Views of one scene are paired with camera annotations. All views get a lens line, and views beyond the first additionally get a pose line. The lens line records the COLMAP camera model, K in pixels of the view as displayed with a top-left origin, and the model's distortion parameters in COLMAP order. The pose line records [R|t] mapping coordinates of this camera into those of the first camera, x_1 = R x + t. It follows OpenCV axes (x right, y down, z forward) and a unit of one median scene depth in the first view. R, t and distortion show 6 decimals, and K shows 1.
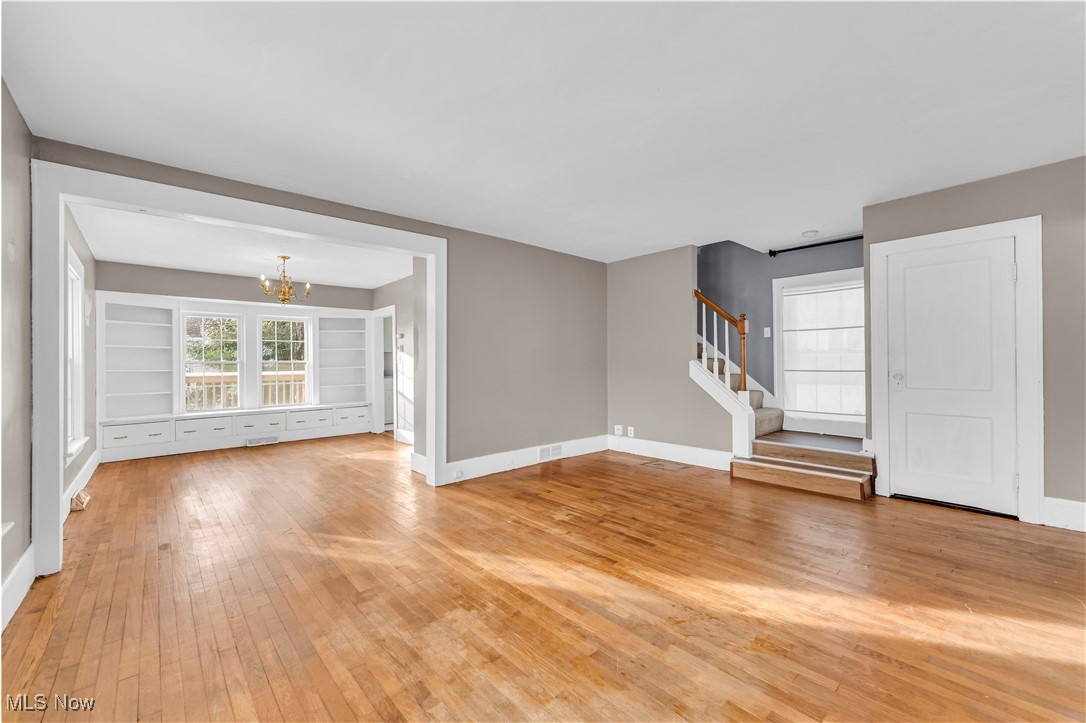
lens RADIAL K [[429.8, 0, 543.0], [0, 429.8, 361.5], [0, 0, 1]] dist [-0.001338, -0.000594]
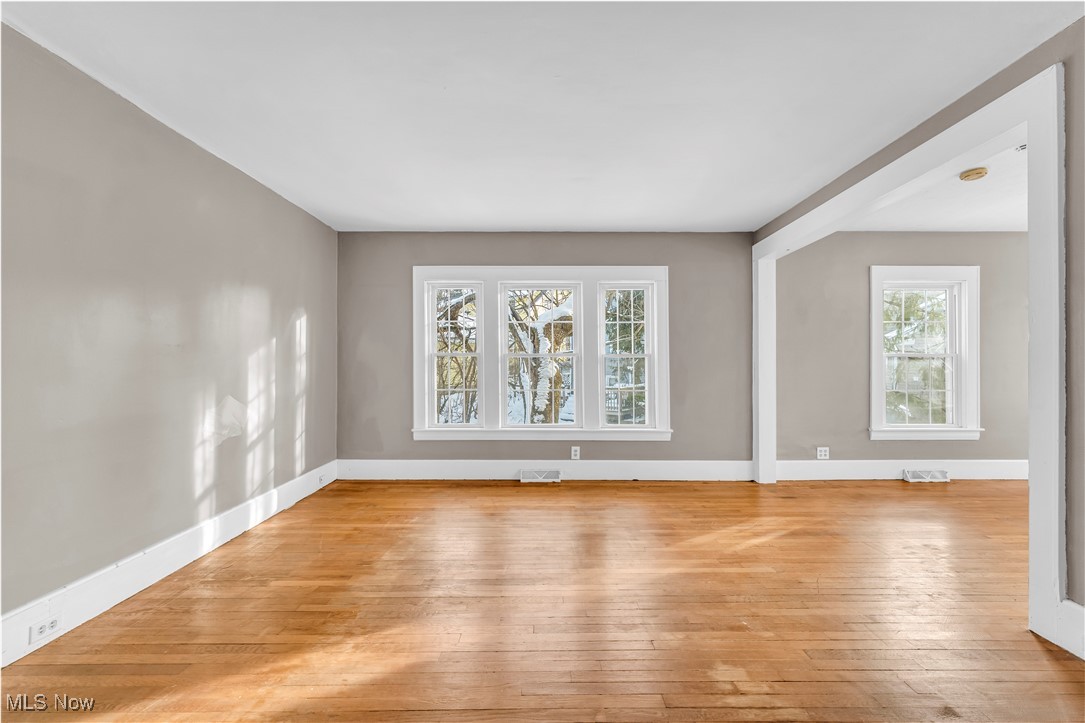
lens RADIAL K [[431.1, 0, 542.5], [0, 431.1, 361.5], [0, 0, 1]] dist [0.000675, 0.000272]
pose [[-0.673013, 0.008603, -0.739581, 0.416119], [0.015109, 0.999884, -0.002118, -0.001361], [0.739476, -0.012600, -0.673065, 0.887872]]
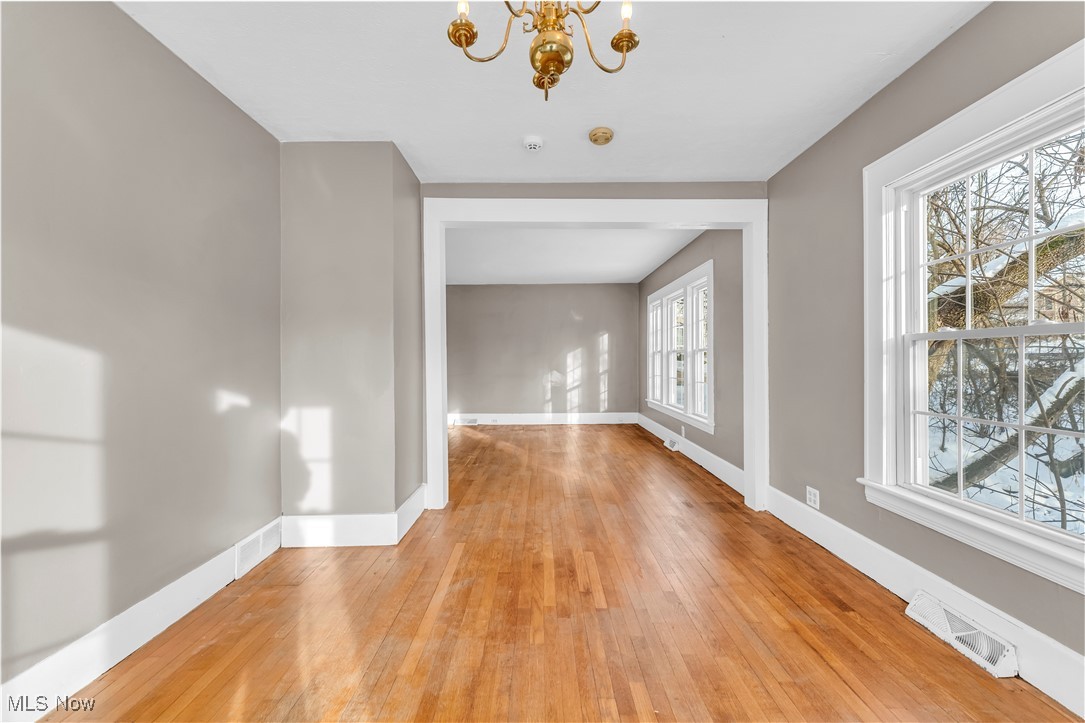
lens RADIAL K [[431.1, 0, 542.5], [0, 431.1, 361.5], [0, 0, 1]] dist [0.000675, 0.000272]
pose [[-0.739635, 0.010681, 0.672923, -0.927399], [0.006113, 0.999939, -0.009153, 0.023675], [-0.672980, -0.002657, -0.739656, 1.441776]]
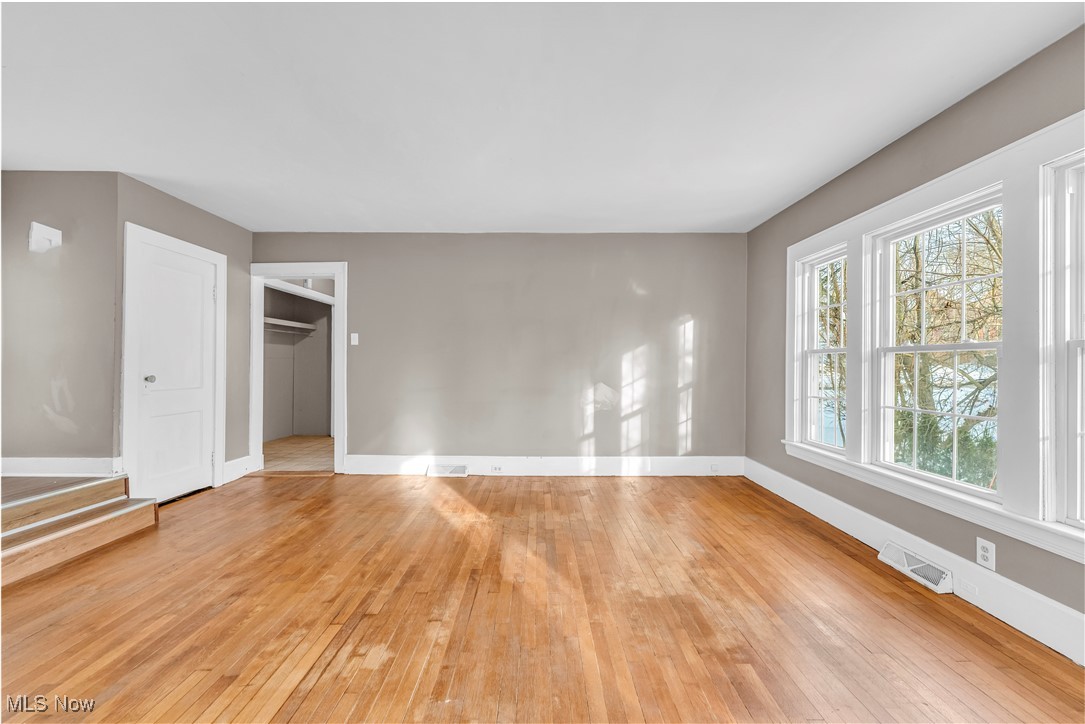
lens RADIAL K [[431.1, 0, 542.5], [0, 431.1, 362.0], [0, 0, 1]] dist [0.000675, 0.000272]
pose [[-0.742786, 0.007912, 0.669482, -0.347630], [-0.002419, 0.999892, -0.014501, 0.008779], [-0.669525, -0.012391, -0.742687, 0.945596]]
